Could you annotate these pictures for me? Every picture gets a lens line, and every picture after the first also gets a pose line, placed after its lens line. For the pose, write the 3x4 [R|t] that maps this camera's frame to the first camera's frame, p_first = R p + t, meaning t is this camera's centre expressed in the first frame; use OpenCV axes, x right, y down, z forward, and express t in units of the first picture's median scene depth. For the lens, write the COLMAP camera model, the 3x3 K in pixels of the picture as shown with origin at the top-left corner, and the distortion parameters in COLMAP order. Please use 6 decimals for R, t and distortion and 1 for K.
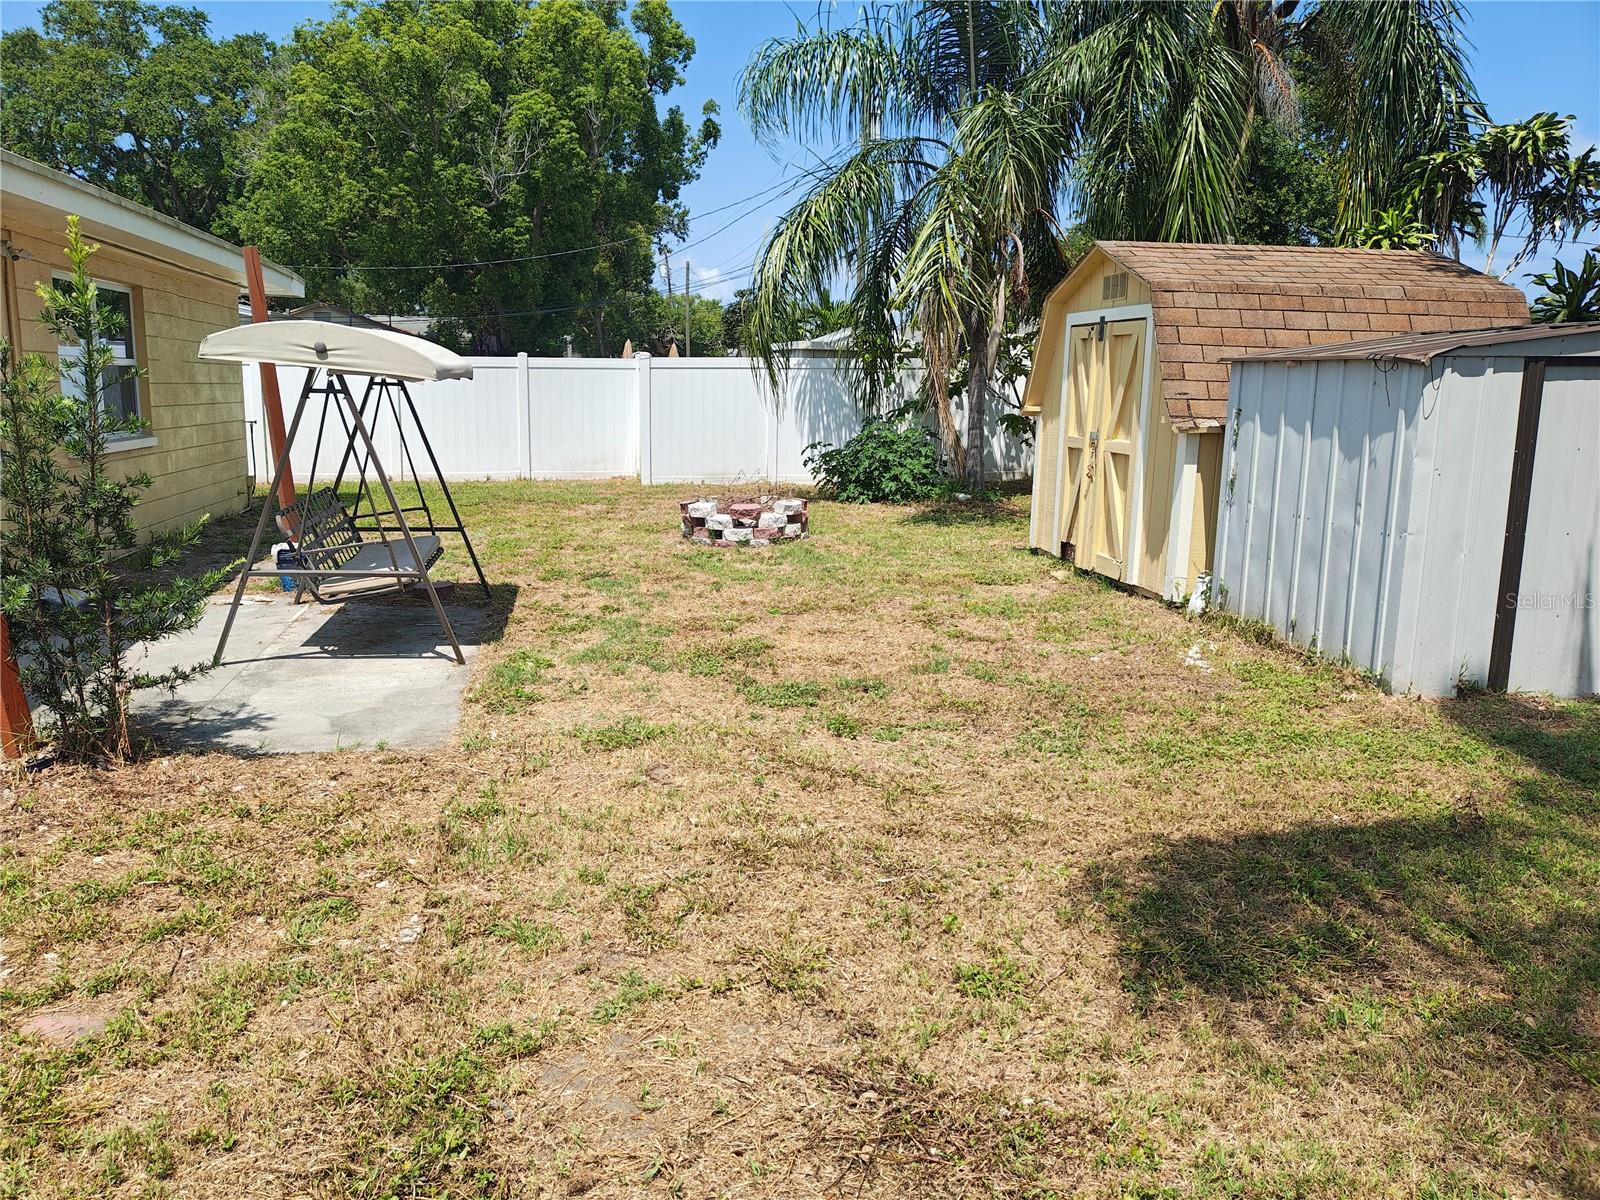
lens RADIAL K [[1168.7, 0, 794.8], [0, 1168.7, 588.5], [0, 0, 1]] dist [0.035373, -0.027300]
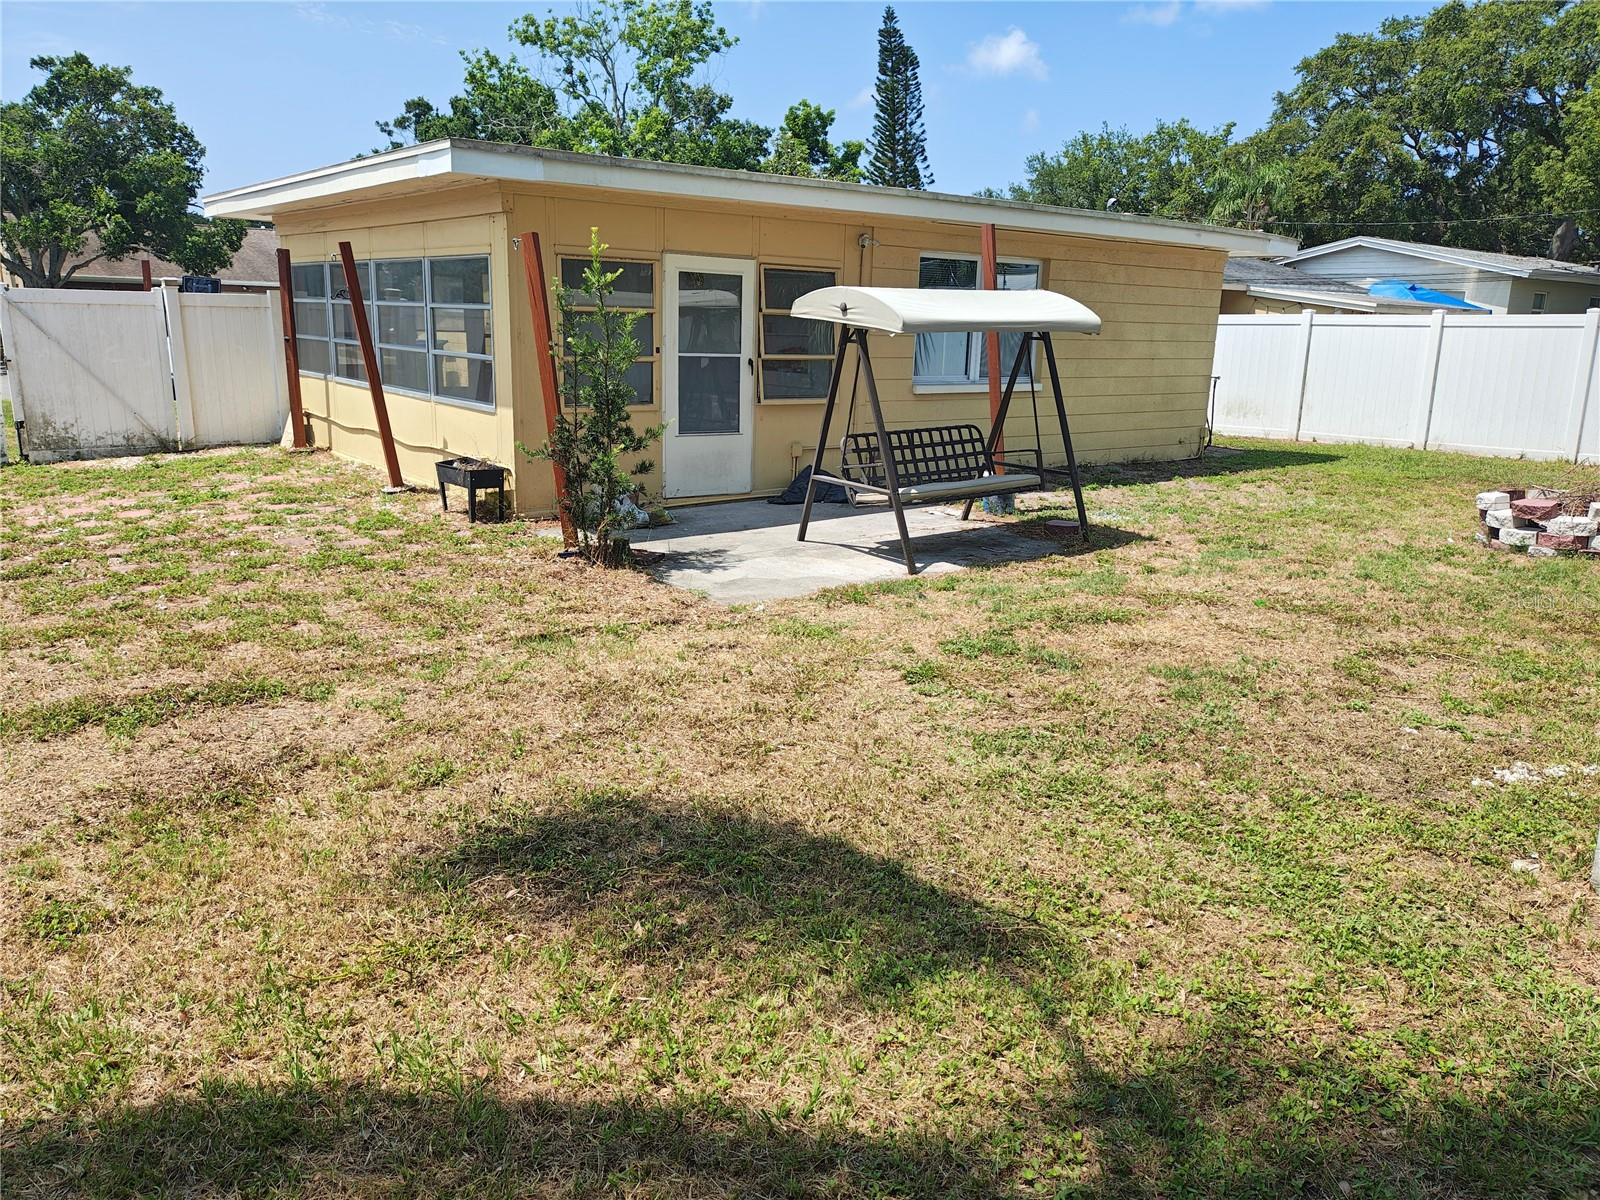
lens RADIAL K [[1168.7, 0, 793.8], [0, 1168.7, 609.1], [0, 0, 1]] dist [0.035373, -0.027300]
pose [[0.457302, 0.207123, -0.864855, 0.875207], [-0.168669, 0.975049, 0.144327, -0.064894], [0.873170, 0.079873, 0.480828, 0.420462]]
